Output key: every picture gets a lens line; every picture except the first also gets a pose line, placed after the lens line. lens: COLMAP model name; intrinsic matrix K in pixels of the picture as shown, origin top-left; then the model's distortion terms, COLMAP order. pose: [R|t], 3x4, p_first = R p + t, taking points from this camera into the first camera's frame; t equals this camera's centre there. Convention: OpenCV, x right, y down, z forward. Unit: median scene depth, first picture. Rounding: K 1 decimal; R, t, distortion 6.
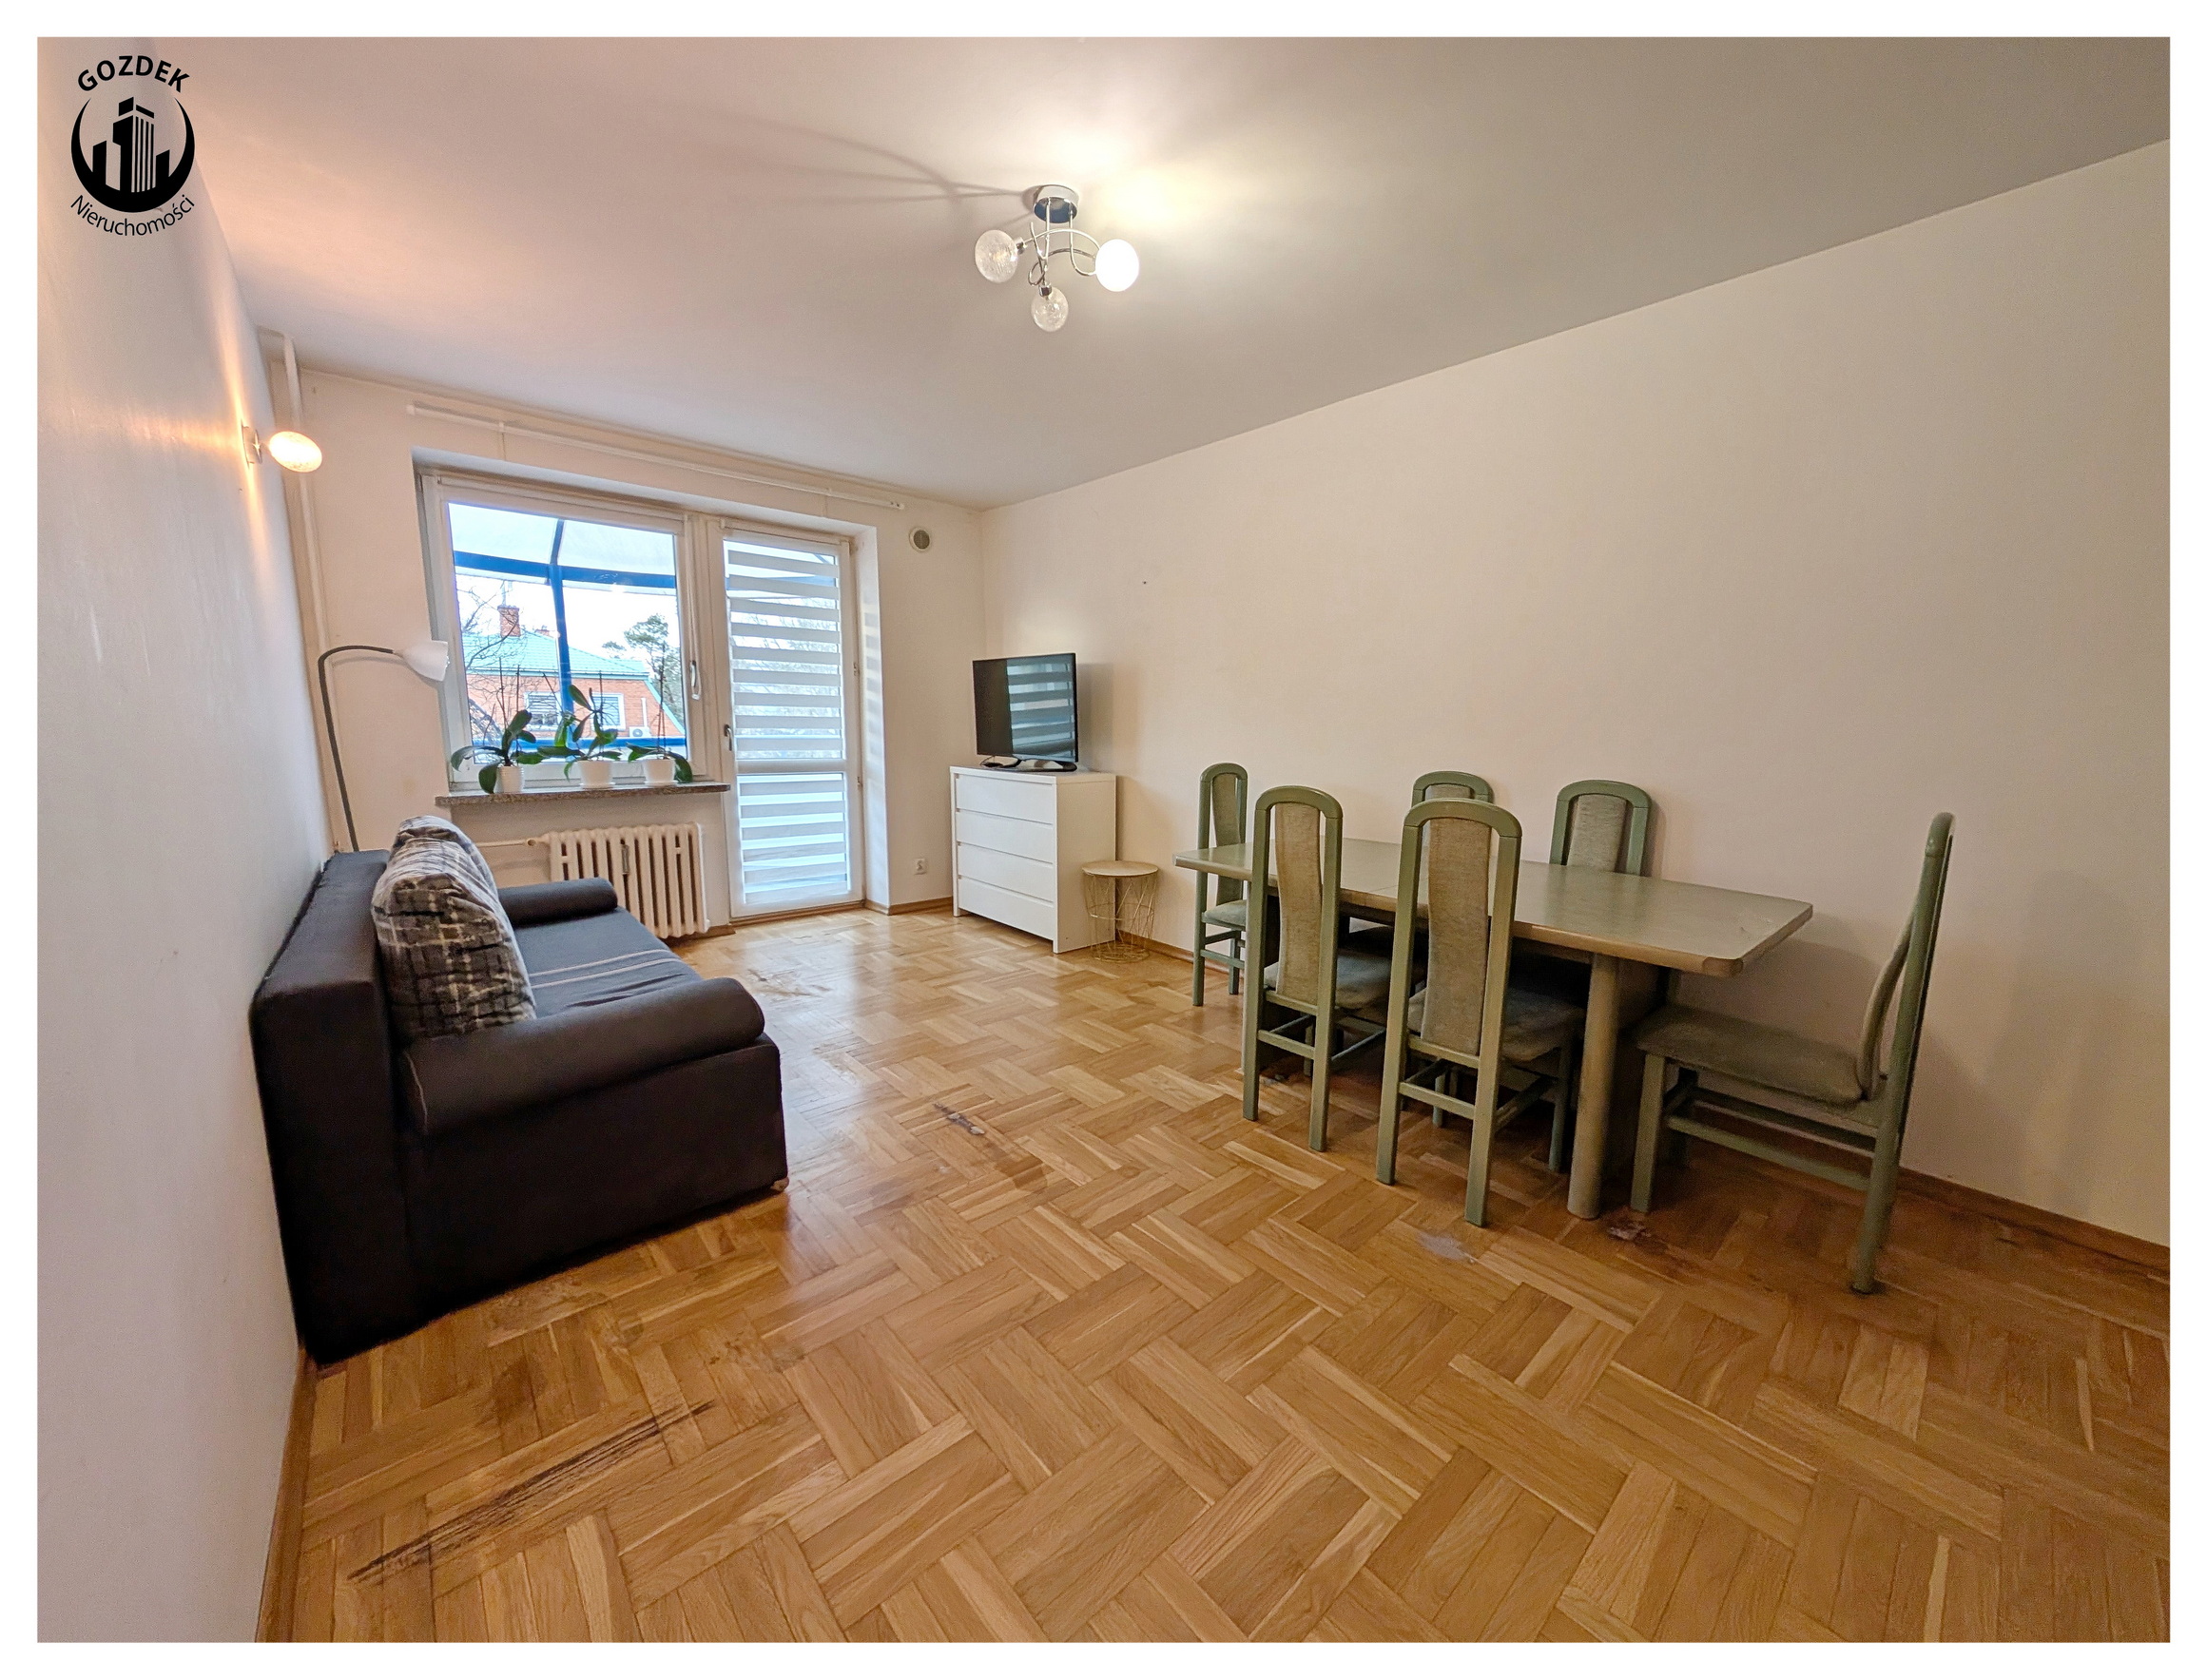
lens RADIAL K [[802.3, 0, 1106.5], [0, 802.3, 844.1], [0, 0, 1]] dist [0.000172, 0.000010]
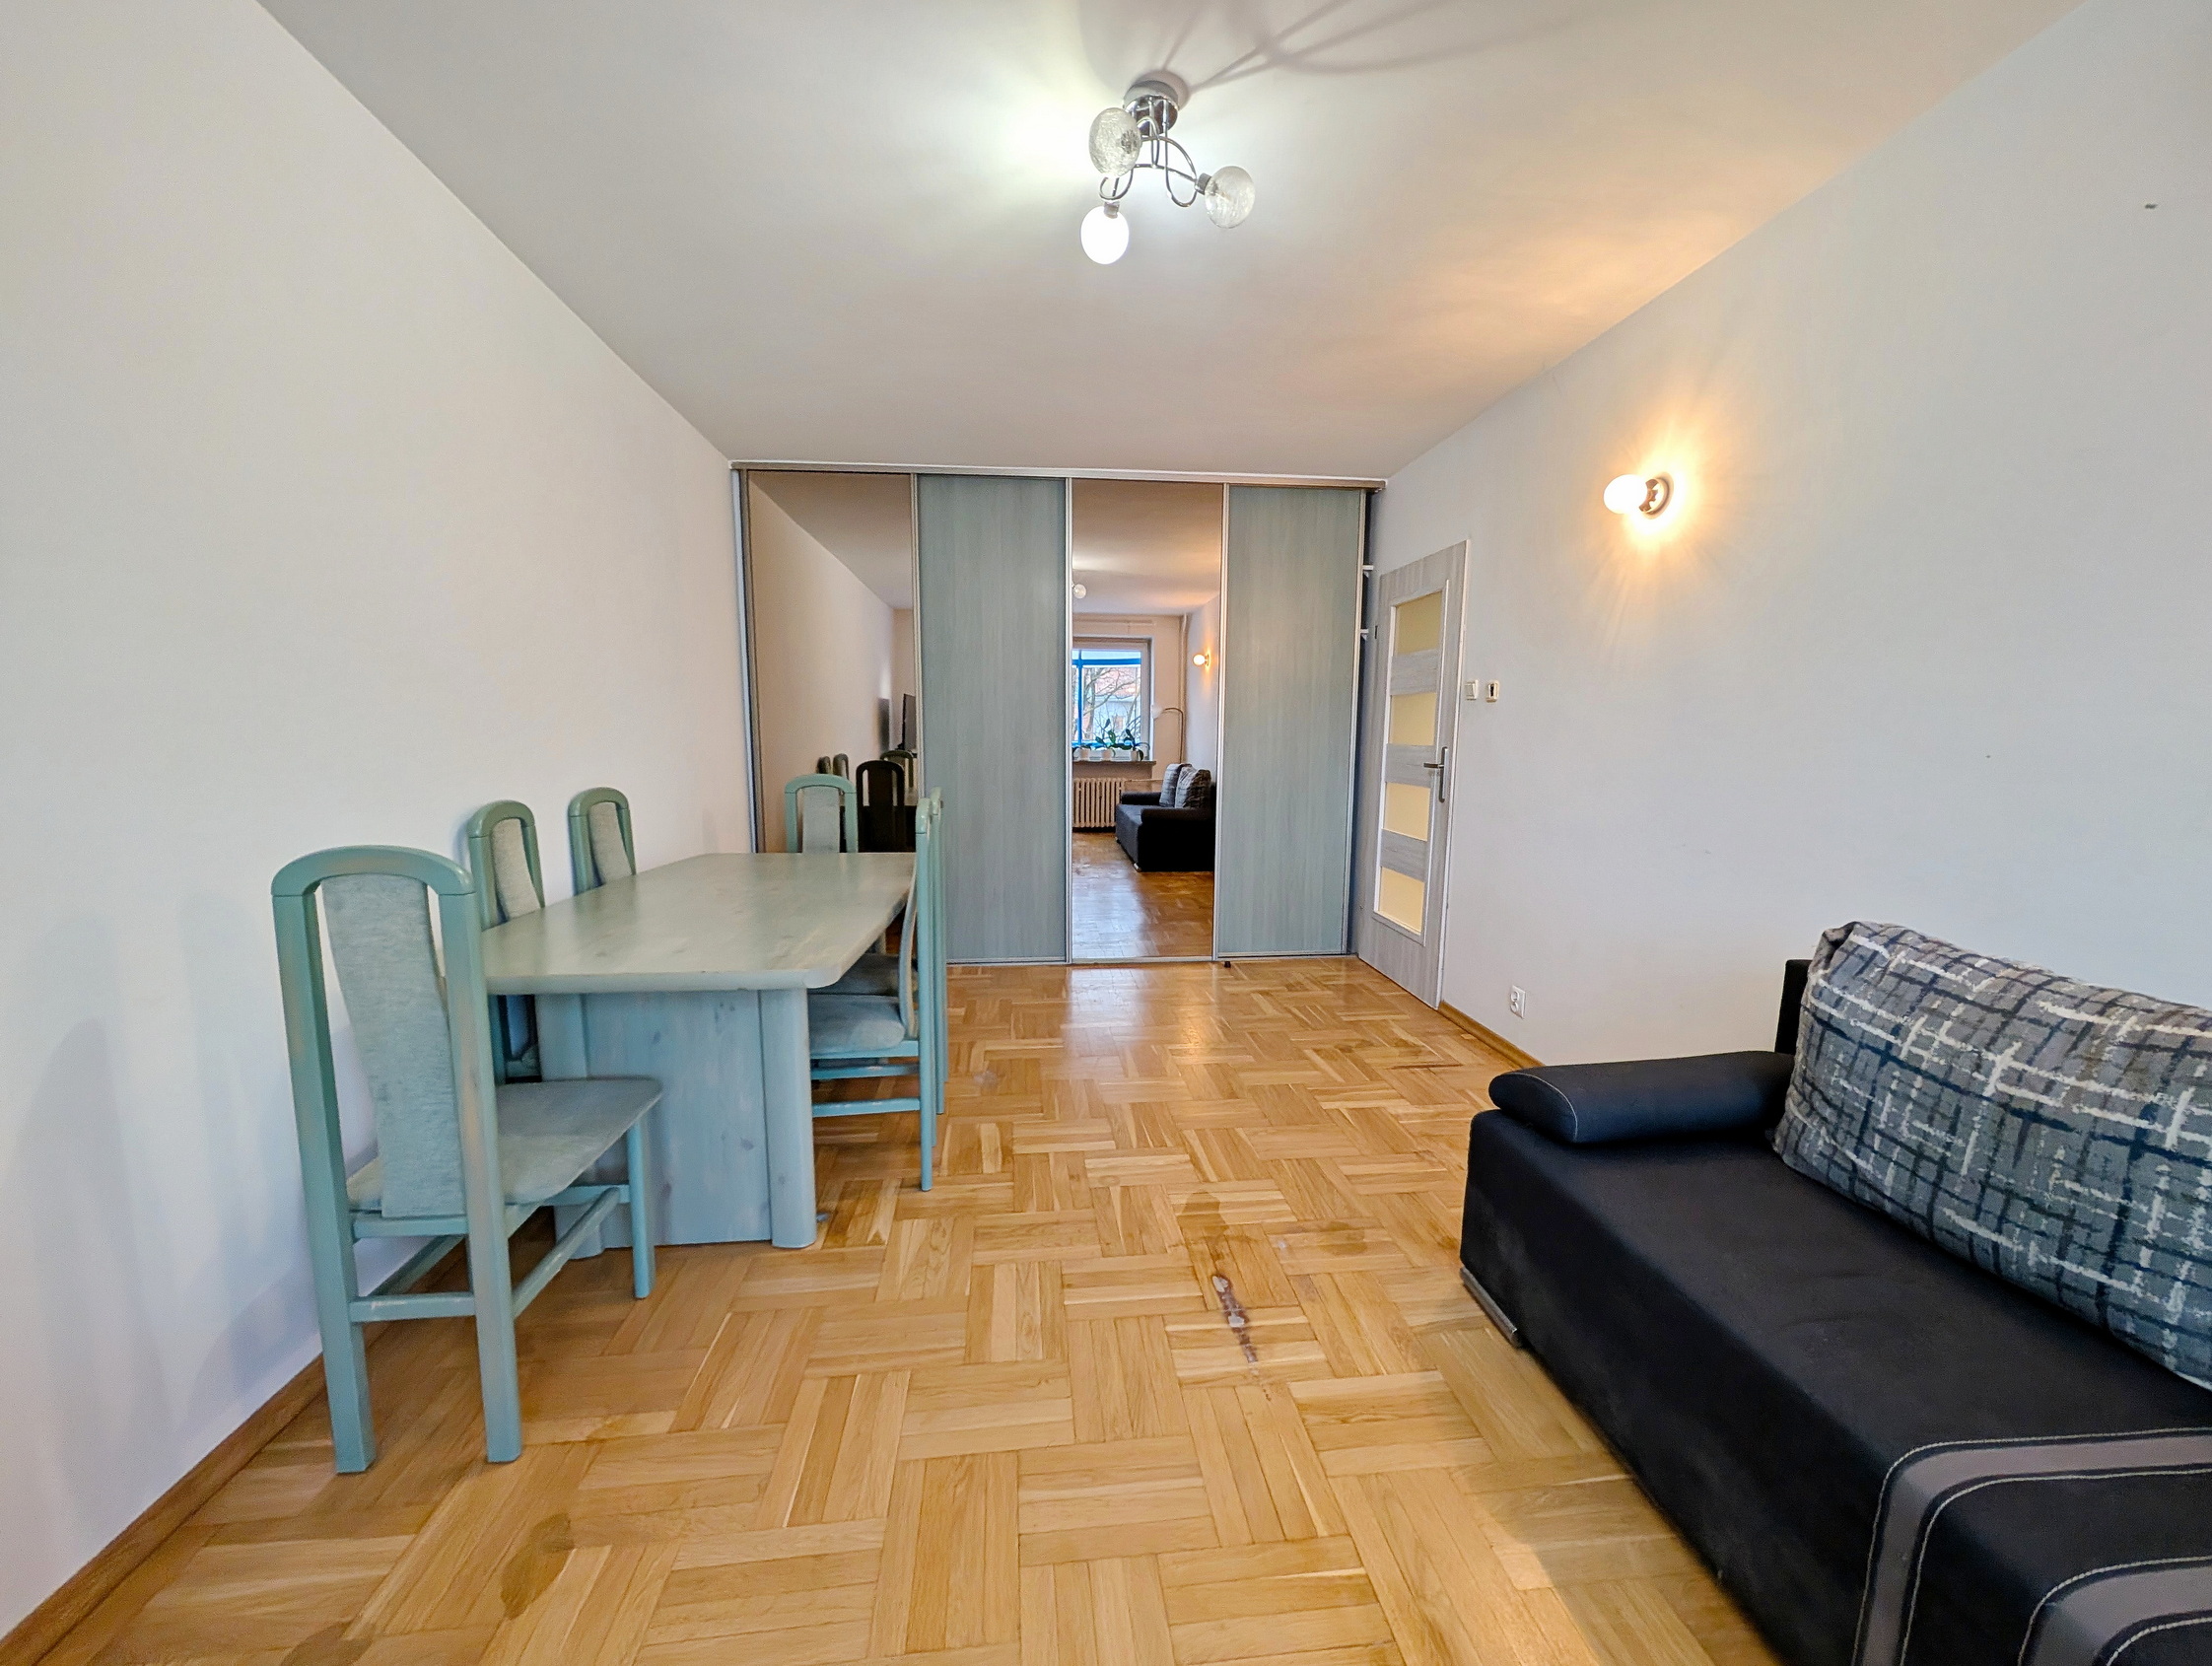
lens RADIAL K [[835.1, 0, 1103.0], [0, 835.1, 848.9], [0, 0, 1]] dist [0.000224, 0.000004]
pose [[-0.822276, -0.087627, 0.562302, -0.526065], [0.069533, 0.965201, 0.252094, -0.266412], [-0.564825, 0.246389, -0.787569, 1.745842]]
